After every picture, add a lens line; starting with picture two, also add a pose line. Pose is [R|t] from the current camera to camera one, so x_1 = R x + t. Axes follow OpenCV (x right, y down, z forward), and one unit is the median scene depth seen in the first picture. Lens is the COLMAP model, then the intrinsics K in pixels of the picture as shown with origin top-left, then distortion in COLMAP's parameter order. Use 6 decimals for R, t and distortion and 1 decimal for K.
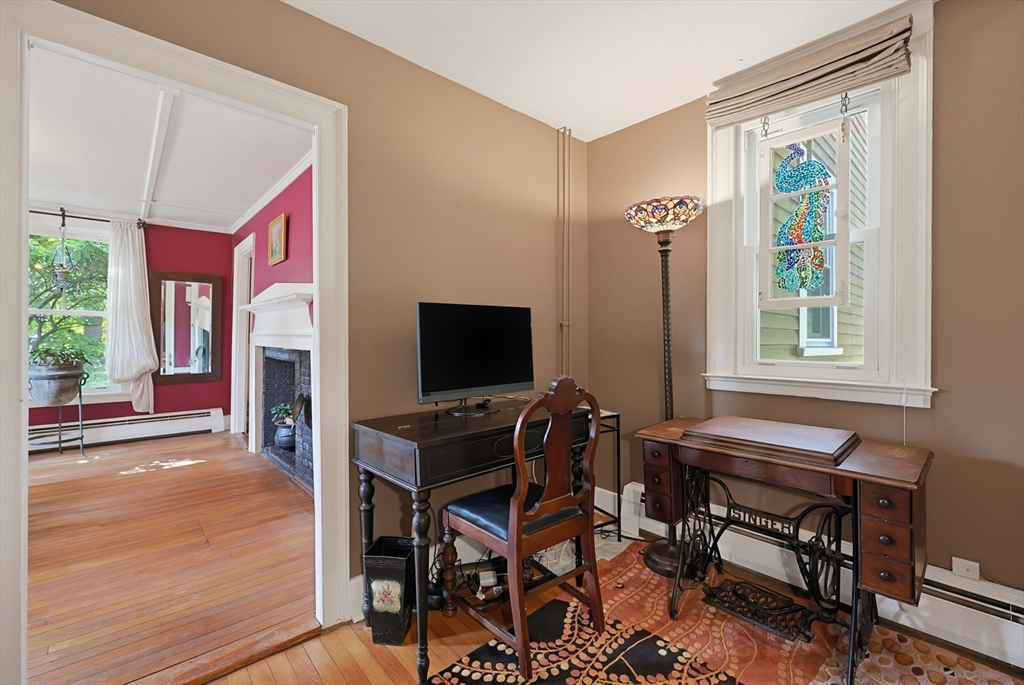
lens RADIAL K [[434.1, 0, 513.2], [0, 434.1, 337.6], [0, 0, 1]] dist [-0.001550, -0.000377]
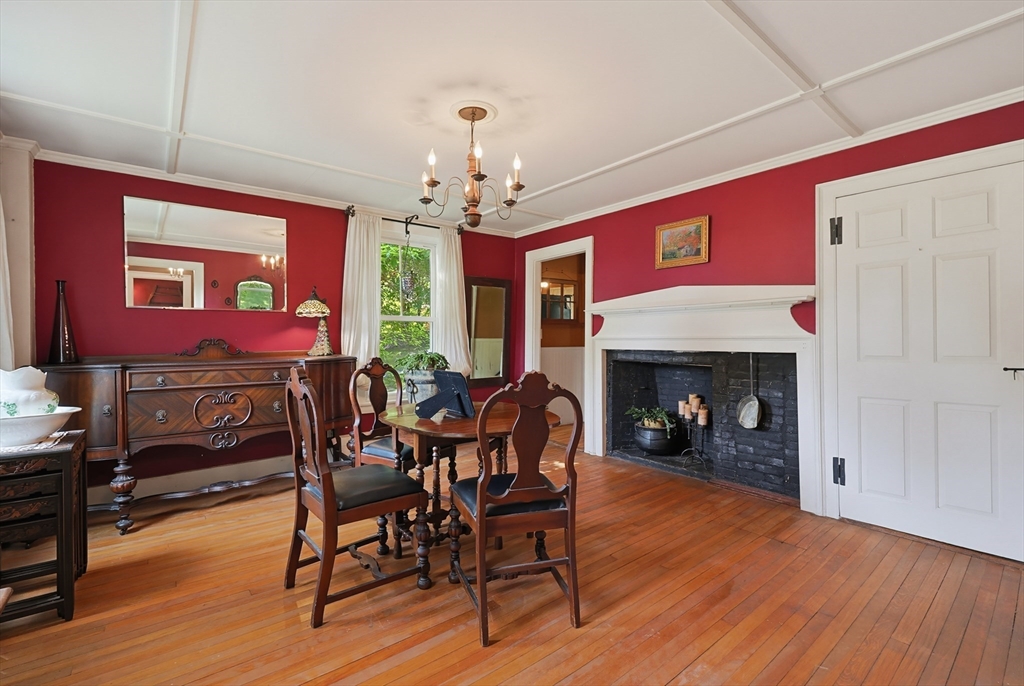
lens RADIAL K [[447.5, 0, 521.0], [0, 447.5, 341.3], [0, 0, 1]] dist [0.000461, 0.000079]
pose [[0.998987, -0.007826, -0.044318, -0.776879], [0.007808, 0.999969, -0.000577, -0.000402], [0.044321, 0.000231, 0.999017, -0.043035]]
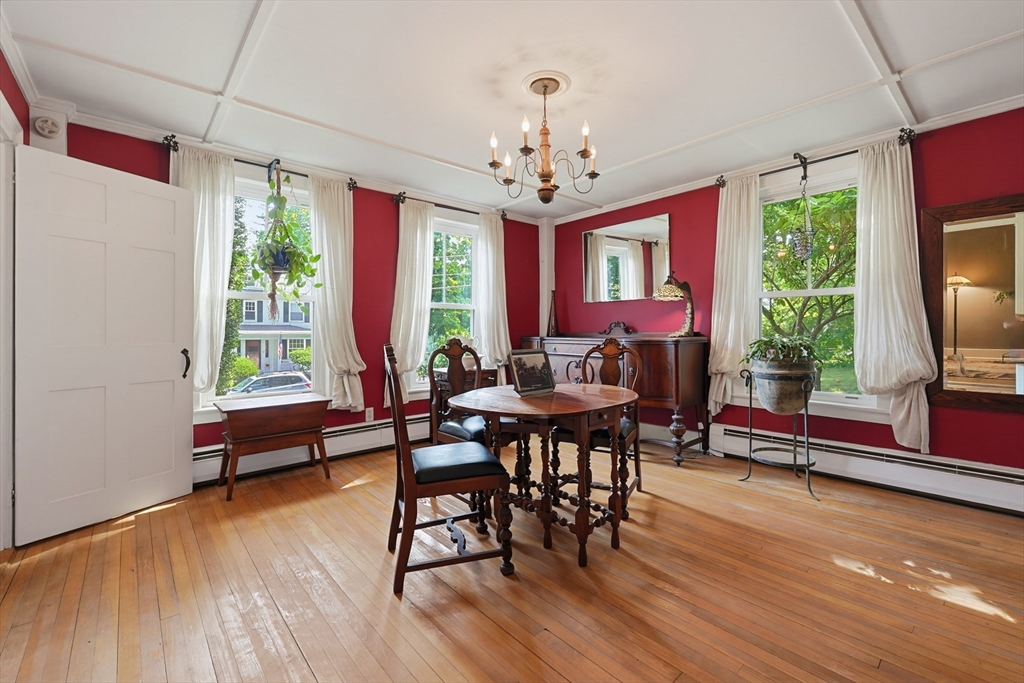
lens RADIAL K [[442.4, 0, 525.8], [0, 442.4, 330.3], [0, 0, 1]] dist [-0.000603, 0.000080]
pose [[-0.002095, -0.000611, -0.999998, -0.276389], [-0.000599, 1.000000, -0.000610, 0.010933], [0.999998, 0.000597, -0.002095, 0.545365]]
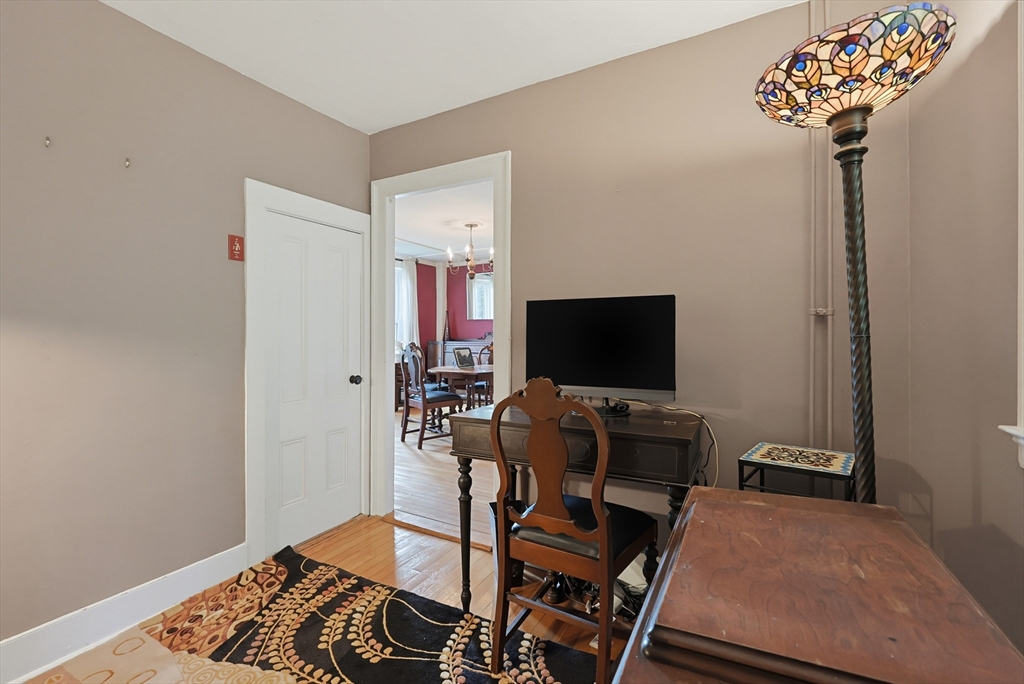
lens RADIAL K [[447.5, 0, 521.0], [0, 447.5, 340.3], [0, 0, 1]] dist [0.000461, 0.000079]
pose [[0.332071, 0.010652, -0.943194, 0.399150], [-0.004490, 0.999943, 0.009712, 0.002830], [0.943244, 0.001010, 0.332100, 0.277091]]
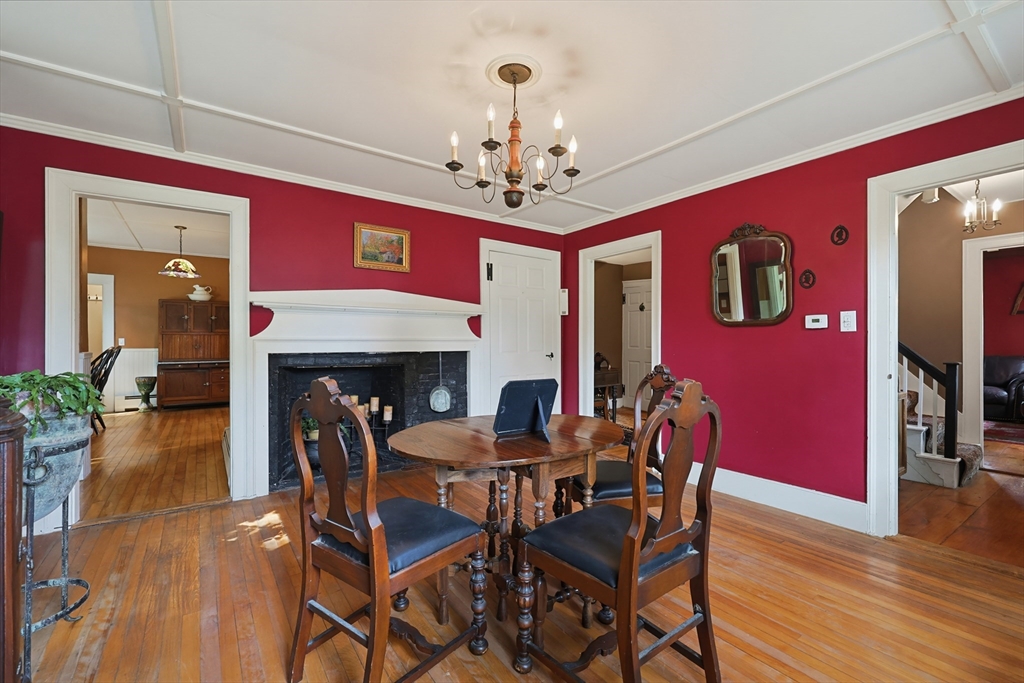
lens RADIAL K [[432.5, 0, 512.0], [0, 432.5, 341.5], [0, 0, 1]] dist [0.000840, 0.000019]
pose [[0.118933, -0.004864, 0.992890, -1.371017], [0.004478, 0.999980, 0.004362, -0.004438], [-0.992892, 0.003928, 0.118953, 0.514004]]
